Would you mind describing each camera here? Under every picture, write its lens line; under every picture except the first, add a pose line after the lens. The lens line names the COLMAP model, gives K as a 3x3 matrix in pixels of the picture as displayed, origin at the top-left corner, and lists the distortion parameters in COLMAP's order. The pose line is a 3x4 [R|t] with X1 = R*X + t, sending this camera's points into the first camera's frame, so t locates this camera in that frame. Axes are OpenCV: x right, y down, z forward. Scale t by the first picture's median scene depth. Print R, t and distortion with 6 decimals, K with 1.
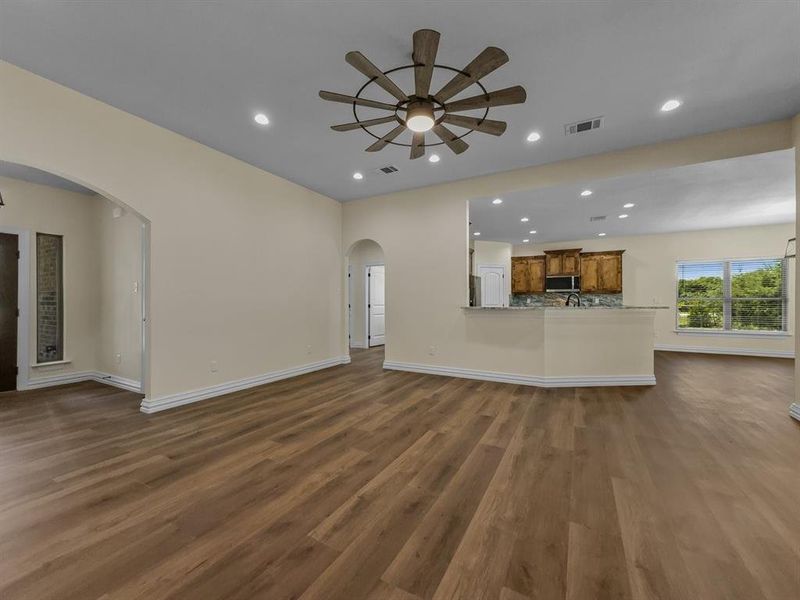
lens RADIAL K [[323.6, 0, 400.7], [0, 323.6, 303.4], [0, 0, 1]] dist [0.001807, 0.000246]
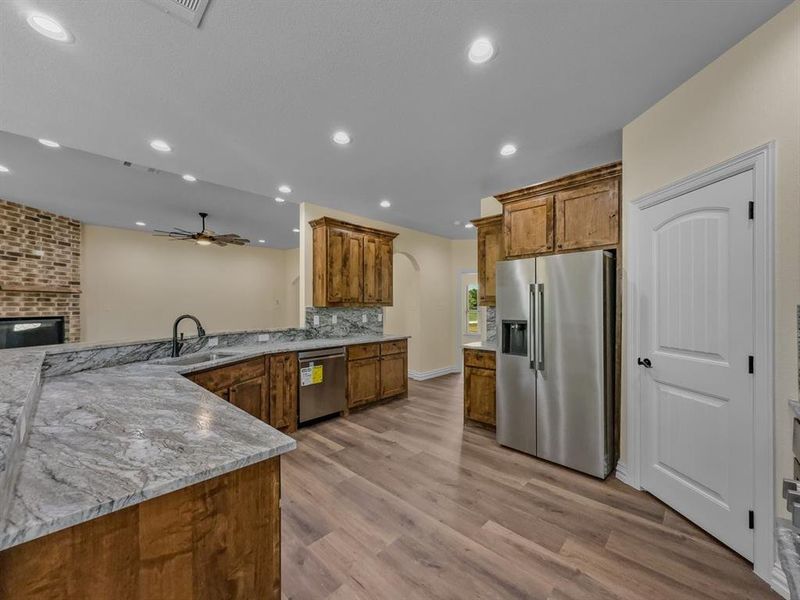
lens RADIAL K [[323.6, 0, 400.7], [0, 323.6, 303.4], [0, 0, 1]] dist [0.001807, 0.000246]
pose [[-0.266833, -0.005200, -0.963729, 1.382171], [-0.002735, 0.999986, -0.004639, -0.070092], [0.963739, 0.001398, -0.266843, 2.128974]]
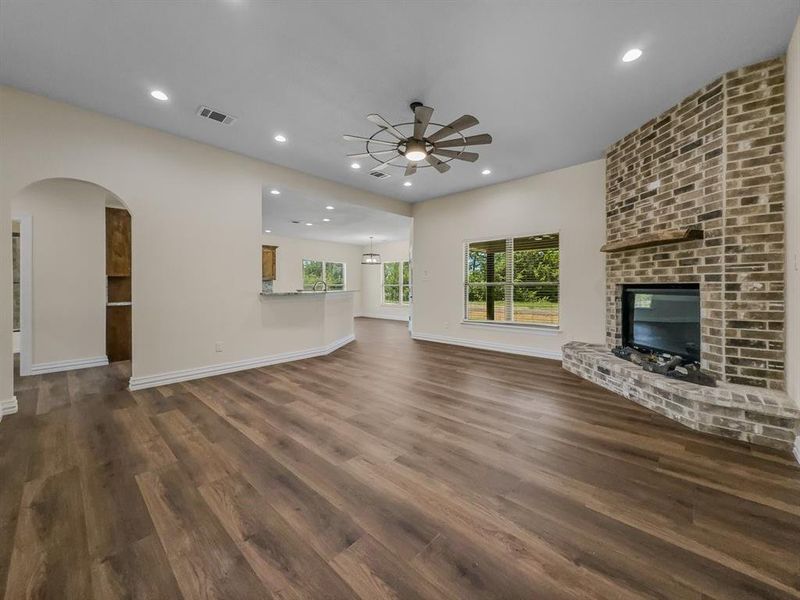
lens RADIAL K [[316.5, 0, 399.1], [0, 316.5, 285.9], [0, 0, 1]] dist [0.001473, 0.000064]
pose [[0.247237, 0.001623, 0.968954, -0.868813], [0.009185, 0.999950, -0.004018, -0.003526], [-0.968912, 0.009893, 0.247210, 0.520914]]
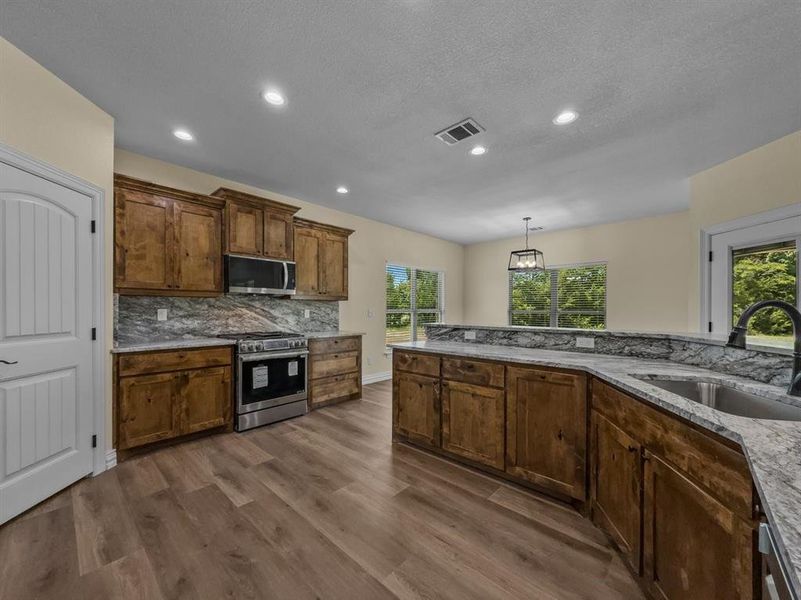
lens RADIAL K [[316.7, 0, 401.4], [0, 316.7, 311.7], [0, 0, 1]] dist [0.000583, 0.000079]
pose [[0.241352, -0.004939, 0.970425, 0.304452], [0.002033, 0.999987, 0.004584, -0.033085], [-0.970435, 0.000867, 0.241359, 1.710127]]
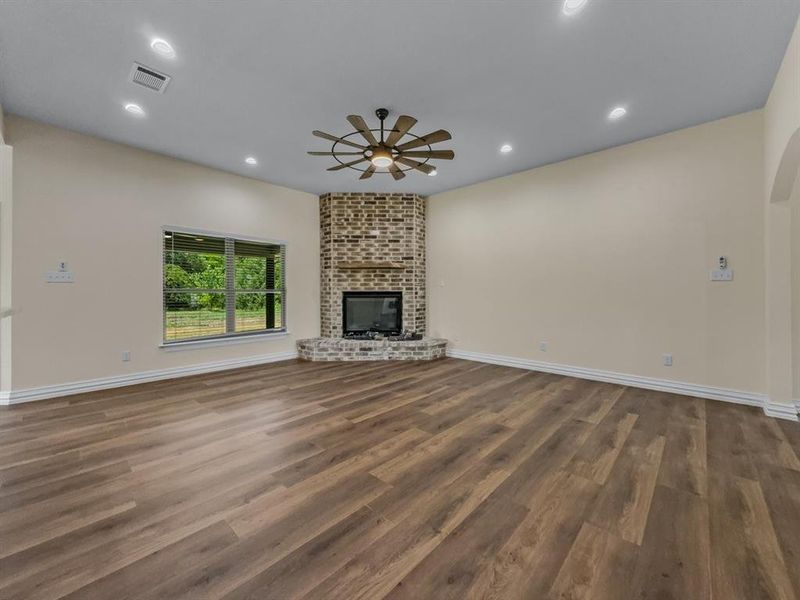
lens RADIAL K [[317.7, 0, 398.5], [0, 317.7, 292.2], [0, 0, 1]] dist [0.002227, 0.000171]
pose [[-0.966625, 0.002420, 0.256183, -0.242986], [0.003659, 0.999984, 0.004360, -0.009445], [-0.256169, 0.005152, -0.966618, 1.597019]]
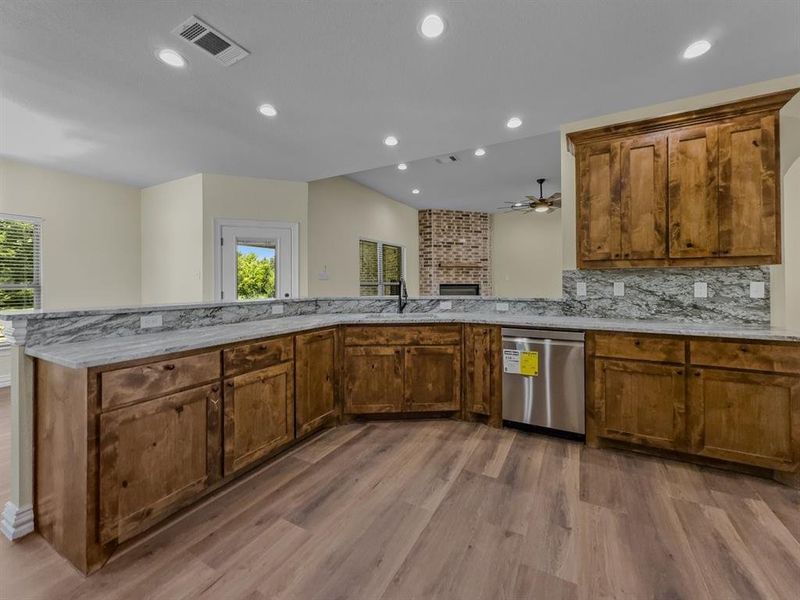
lens RADIAL K [[324.1, 0, 406.1], [0, 324.1, 280.1], [0, 0, 1]] dist [-0.001095, 0.000100]
pose [[-0.999977, 0.005165, -0.004344, 0.735664], [0.005167, 0.999987, -0.000469, -0.036286], [0.004342, -0.000491, -0.999990, 2.329187]]
